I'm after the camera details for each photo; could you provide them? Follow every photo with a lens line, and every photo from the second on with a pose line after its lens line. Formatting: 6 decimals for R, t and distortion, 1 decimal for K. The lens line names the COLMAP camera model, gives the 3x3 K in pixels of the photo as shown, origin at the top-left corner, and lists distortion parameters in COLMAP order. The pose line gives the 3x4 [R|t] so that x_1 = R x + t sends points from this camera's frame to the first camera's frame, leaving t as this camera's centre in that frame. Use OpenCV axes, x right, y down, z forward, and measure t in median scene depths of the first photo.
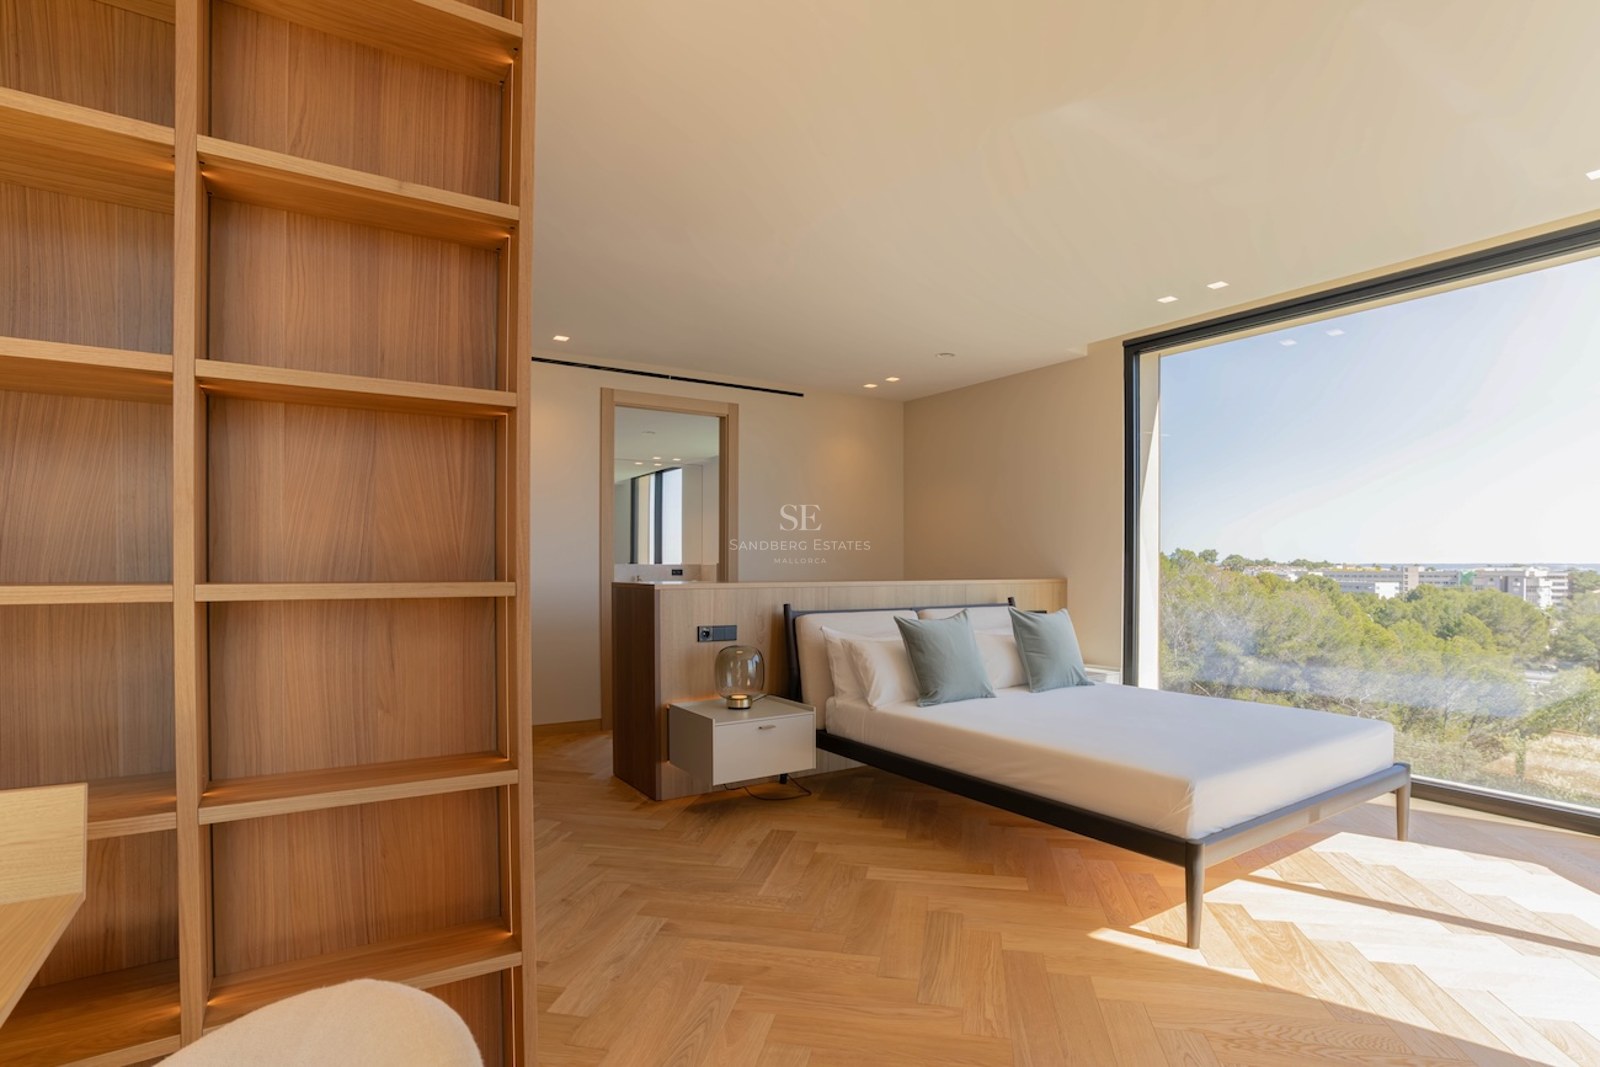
lens RADIAL K [[798.1, 0, 816.8], [0, 798.1, 580.8], [0, 0, 1]] dist [-0.070713, 0.056217]
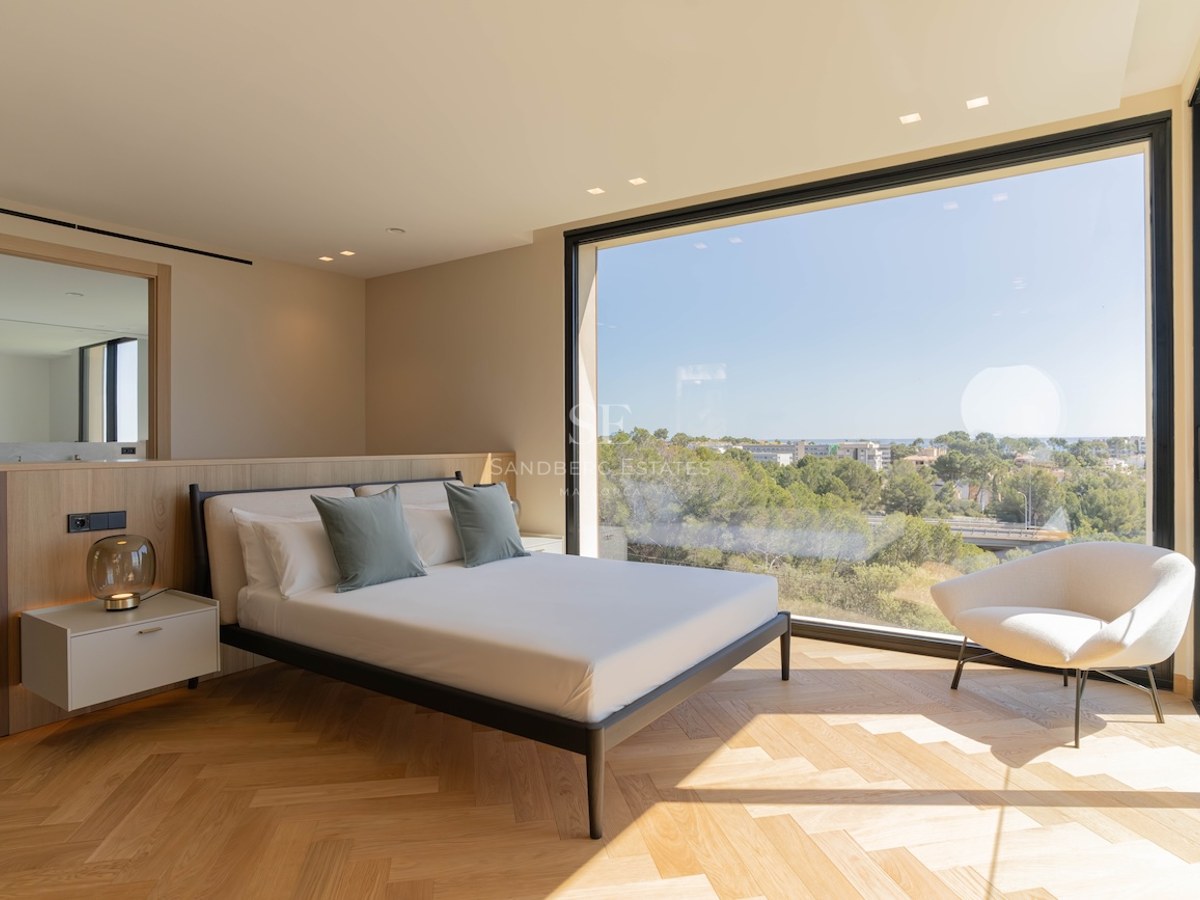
lens RADIAL K [[701.9, 0, 600.0], [0, 701.9, 450.0], [0, 0, 1]] dist [0.003336, 0.002674]
pose [[0.931403, -0.008869, 0.363882, 0.103472], [0.012109, 0.999905, -0.006625, 0.001692], [-0.363788, 0.010577, 0.931422, 0.113659]]
